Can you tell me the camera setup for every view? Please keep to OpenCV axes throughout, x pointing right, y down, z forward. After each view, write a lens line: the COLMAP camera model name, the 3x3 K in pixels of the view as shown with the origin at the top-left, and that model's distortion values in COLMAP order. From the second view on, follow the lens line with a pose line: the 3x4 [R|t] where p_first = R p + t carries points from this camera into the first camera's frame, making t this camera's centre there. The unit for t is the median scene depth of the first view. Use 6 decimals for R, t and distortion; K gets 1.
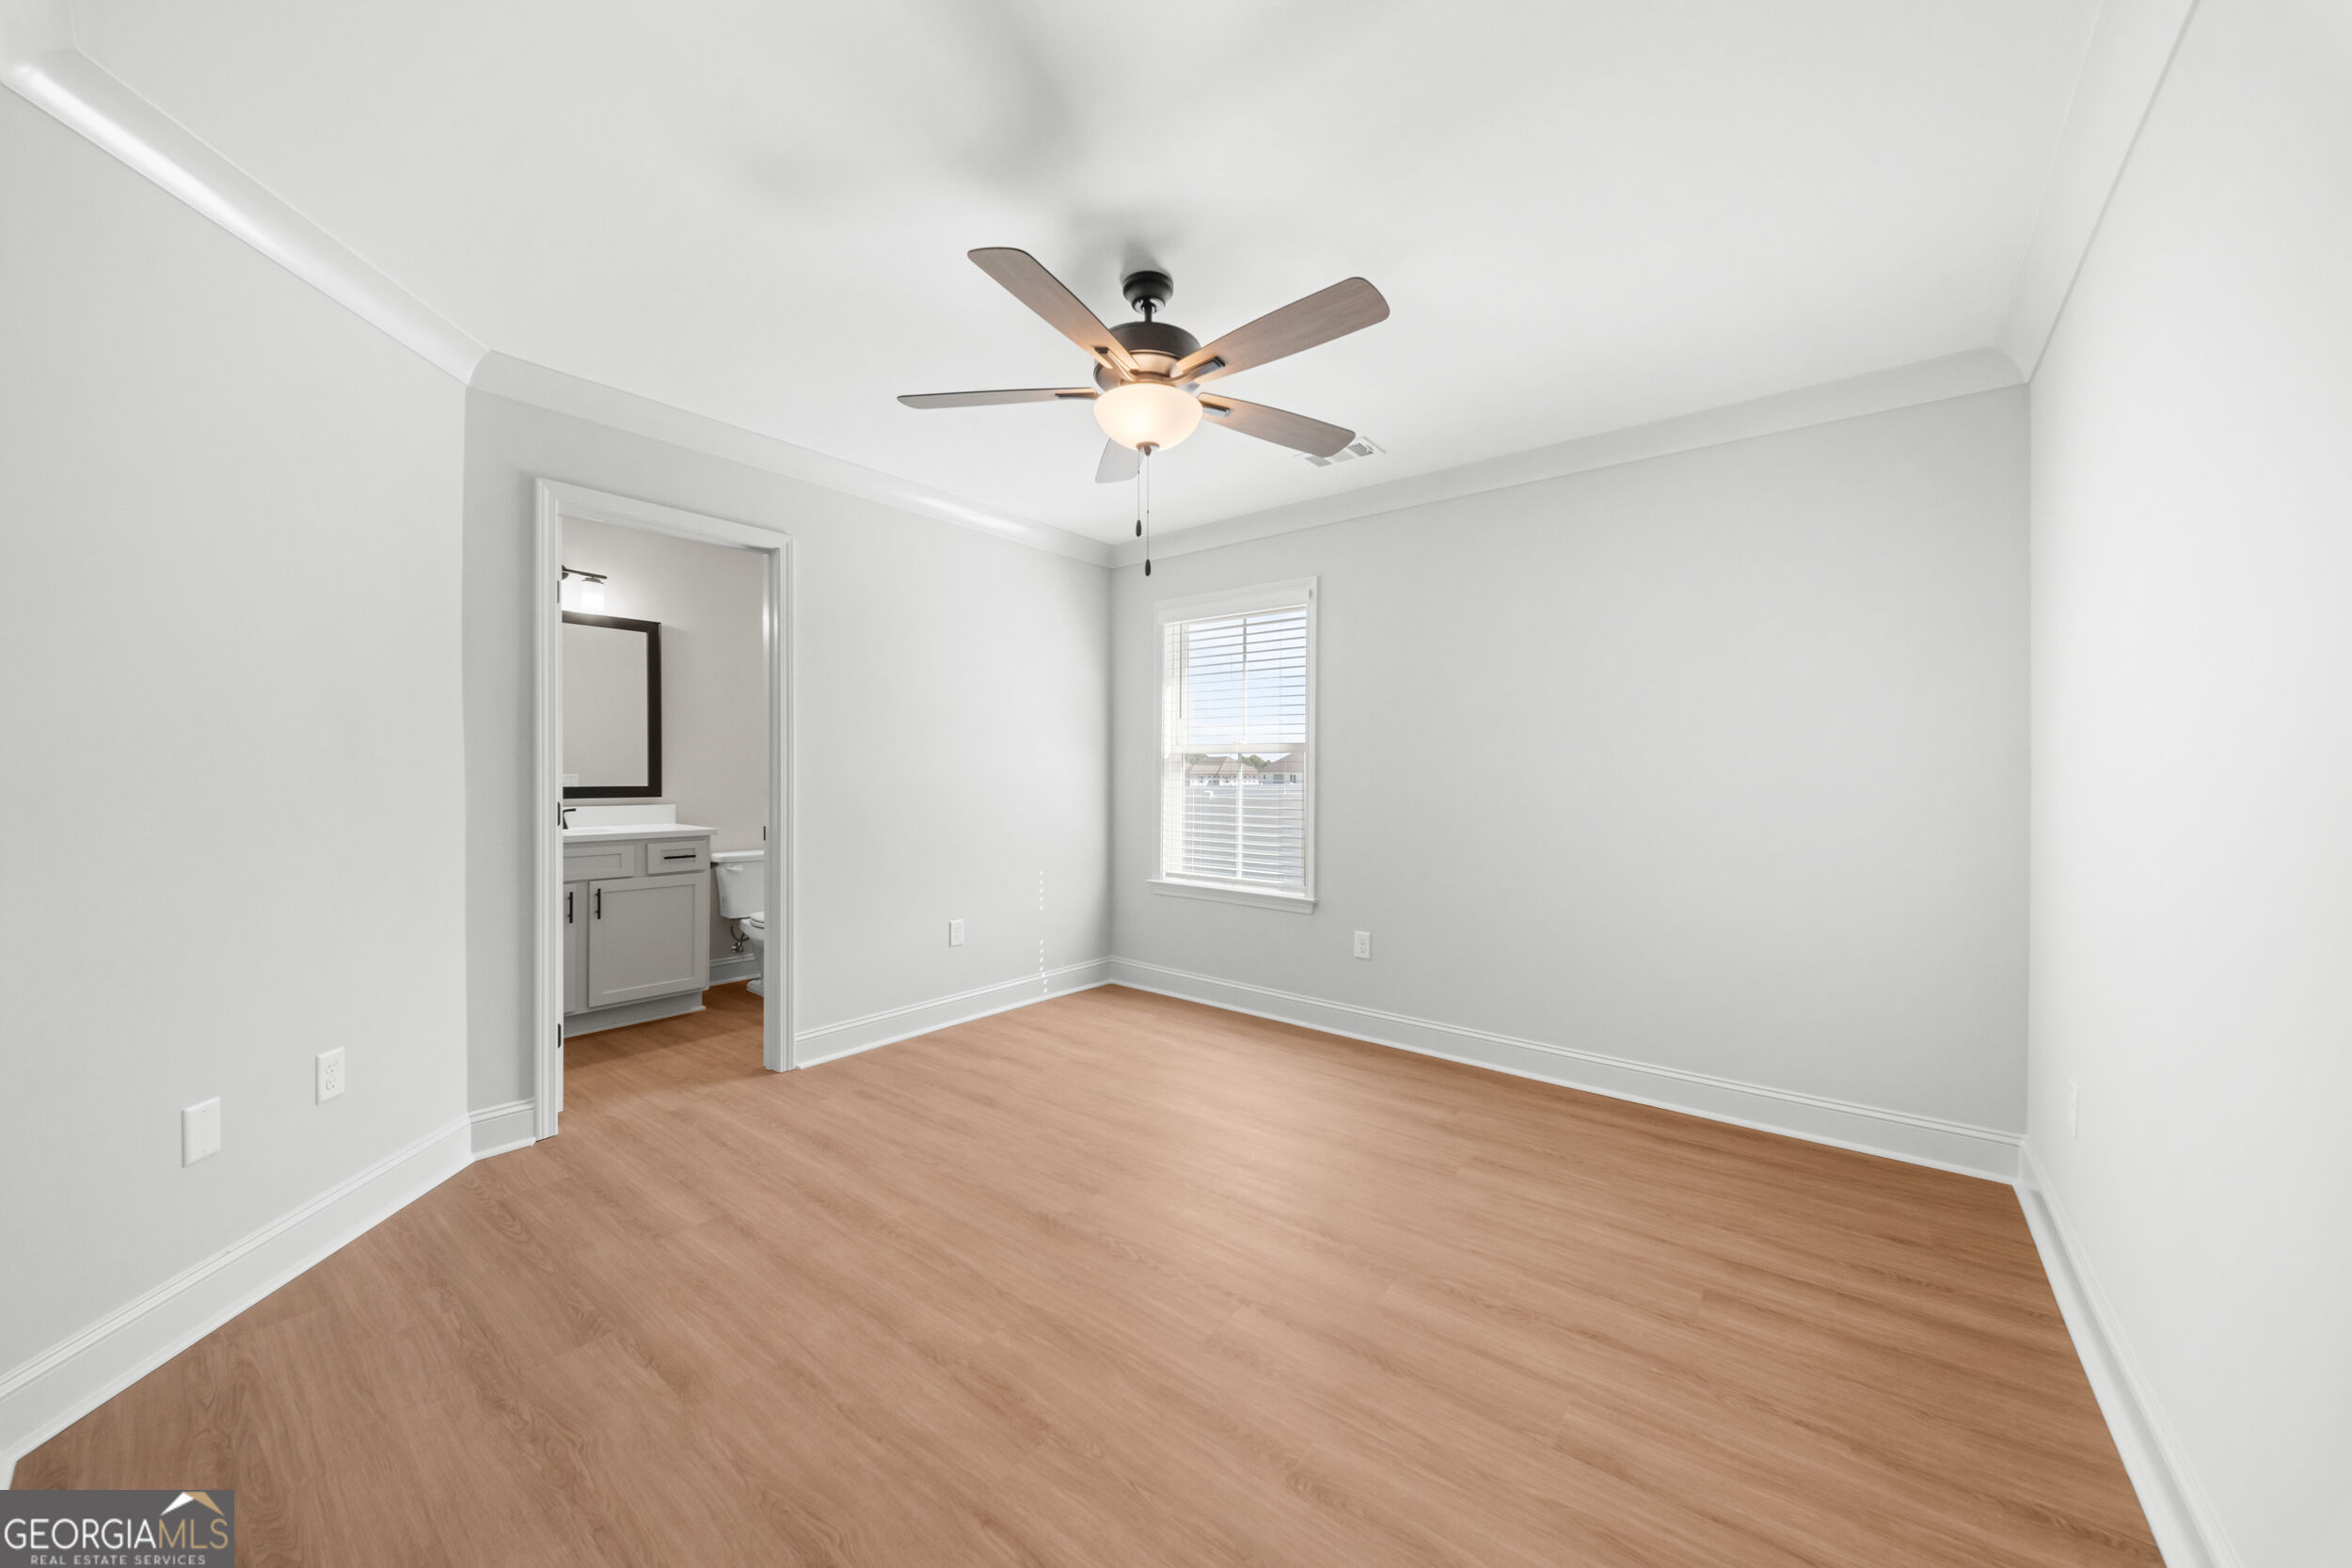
lens RADIAL K [[823.6, 0, 1174.5], [0, 823.6, 778.2], [0, 0, 1]] dist [0.010567, 0.000083]
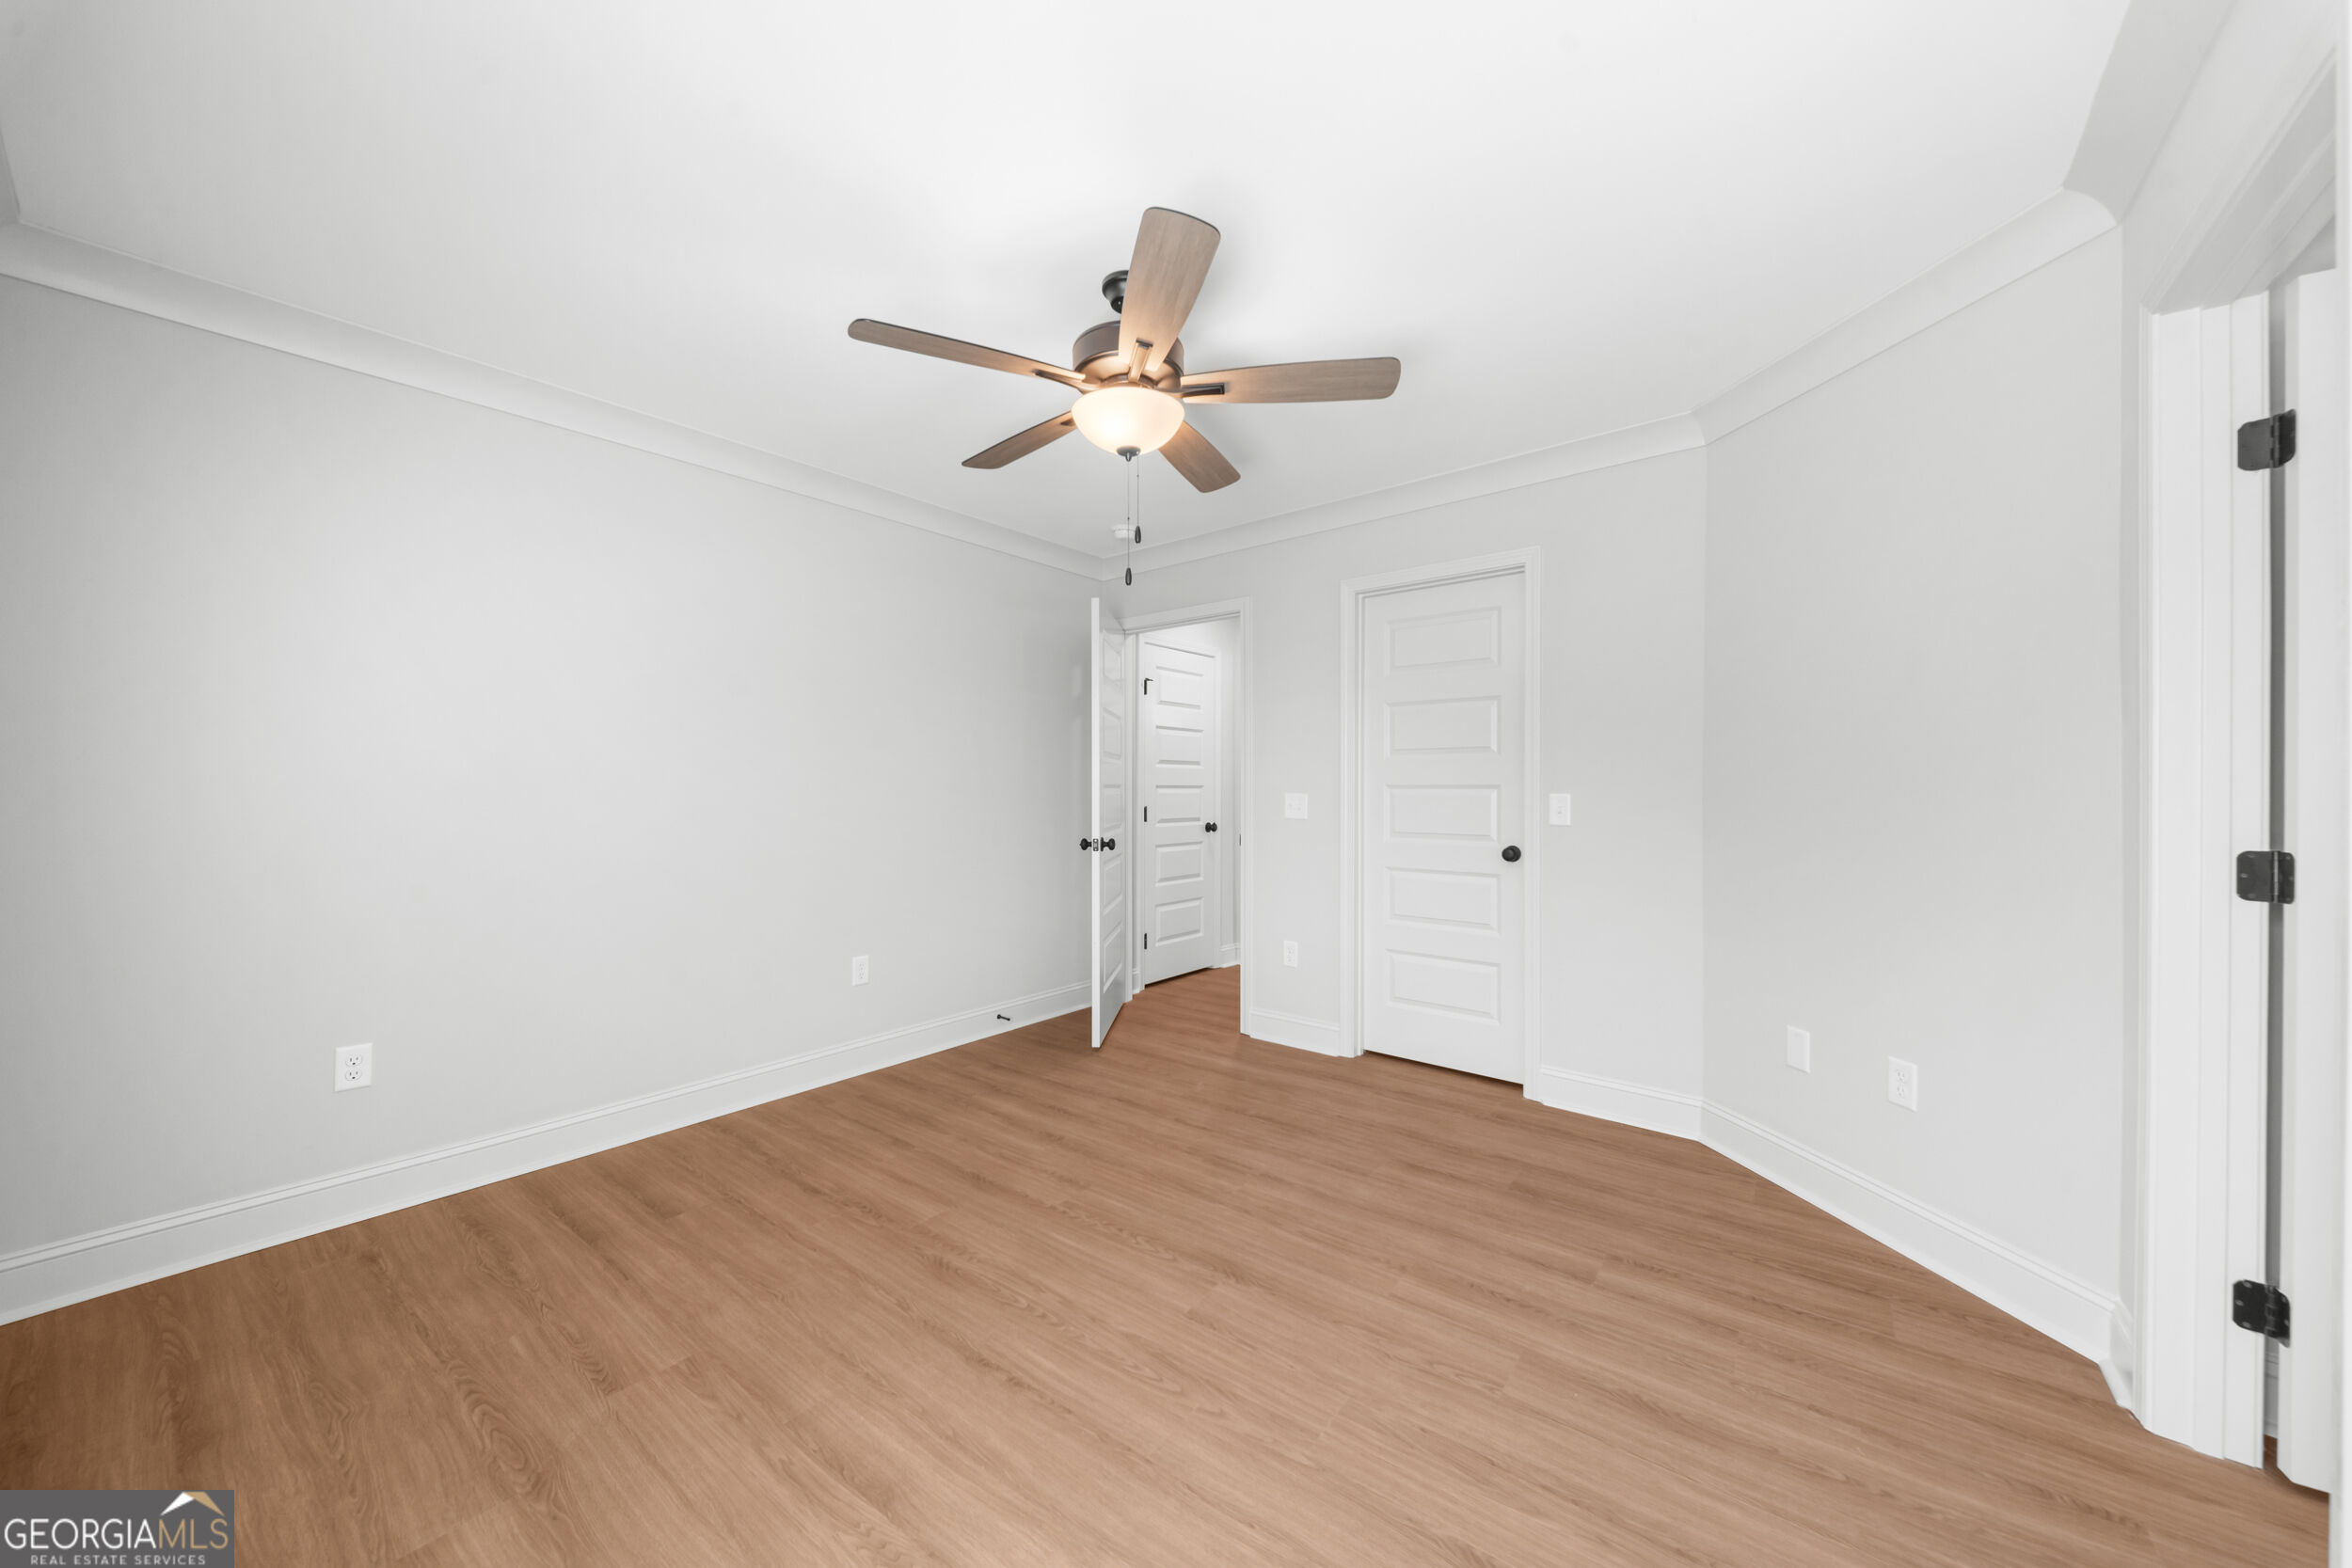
lens RADIAL K [[823.6, 0, 1177.8], [0, 823.6, 785.6], [0, 0, 1]] dist [0.010567, 0.000083]
pose [[-0.999964, -0.006247, -0.005676, -0.086402], [-0.006242, 0.999980, -0.000883, -0.015712], [0.005681, -0.000847, -0.999984, 2.032775]]
